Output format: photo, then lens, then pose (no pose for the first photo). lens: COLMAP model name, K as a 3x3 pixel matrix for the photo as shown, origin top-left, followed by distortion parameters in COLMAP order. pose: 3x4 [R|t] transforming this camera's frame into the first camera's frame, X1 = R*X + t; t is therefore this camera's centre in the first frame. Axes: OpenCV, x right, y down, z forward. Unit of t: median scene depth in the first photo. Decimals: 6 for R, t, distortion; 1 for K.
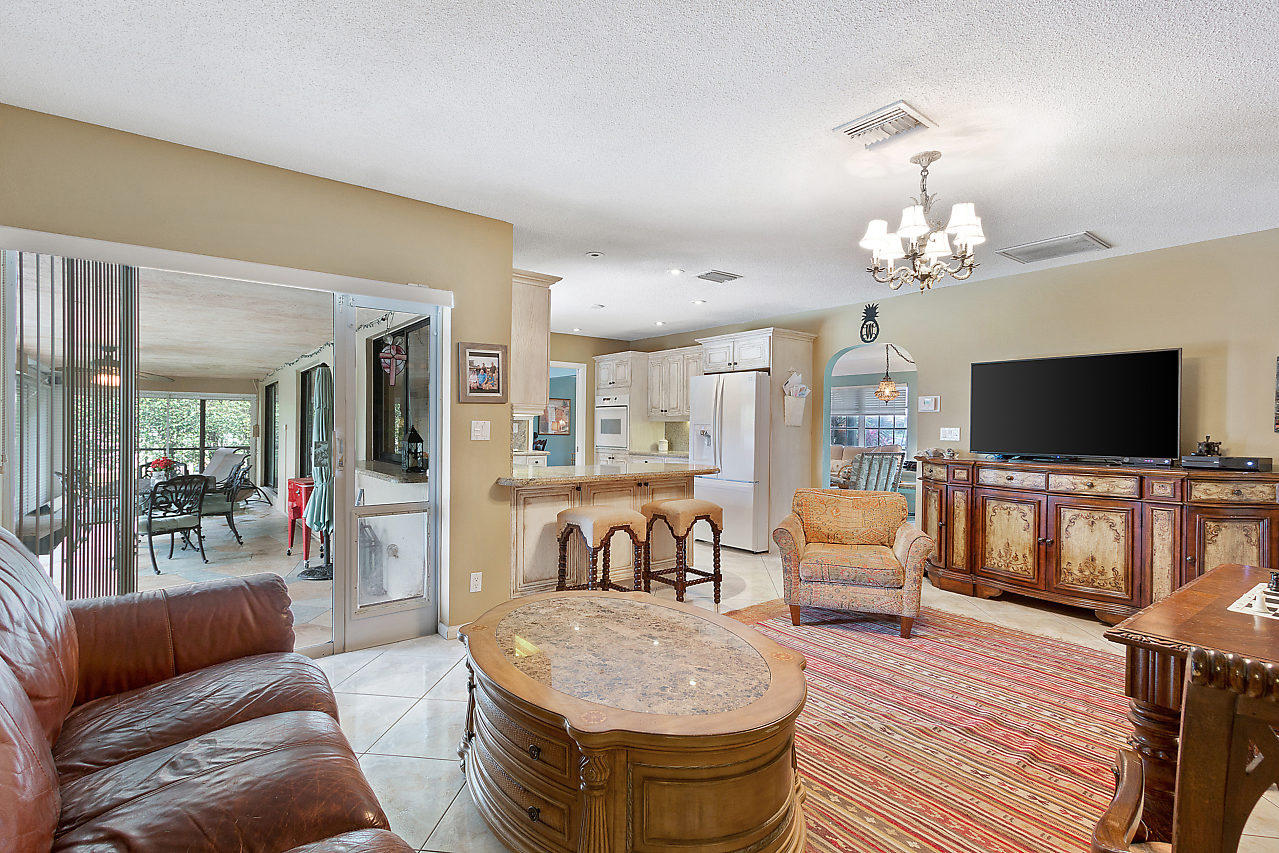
lens RADIAL K [[594.7, 0, 641.6], [0, 594.7, 426.5], [0, 0, 1]] dist [0.004087, 0.000226]
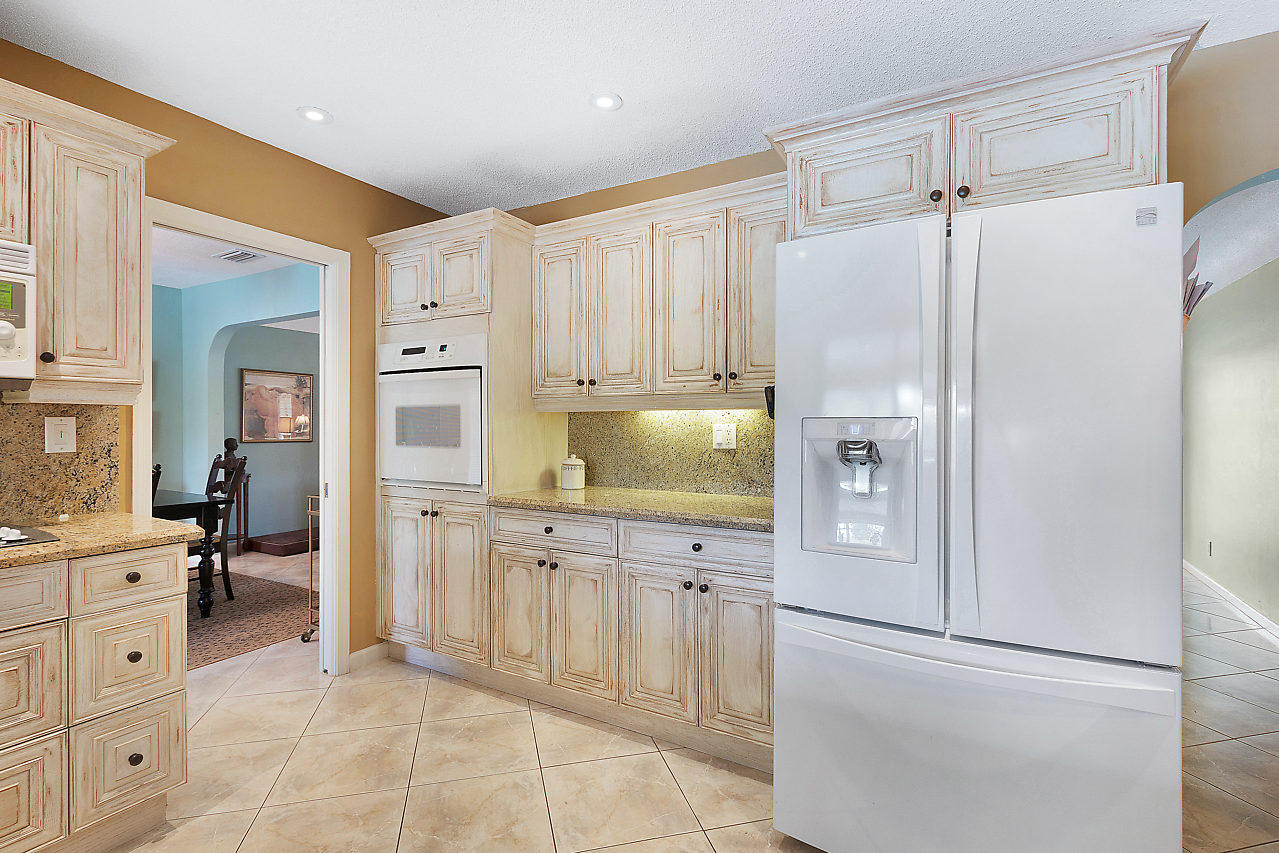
lens RADIAL K [[594.7, 0, 633.8], [0, 594.7, 424.2], [0, 0, 1]] dist [0.004087, 0.000226]
pose [[0.935223, -0.009662, 0.353926, -0.062755], [0.008623, 0.999953, 0.004511, -0.001988], [-0.353953, -0.001167, 0.935262, 0.622242]]
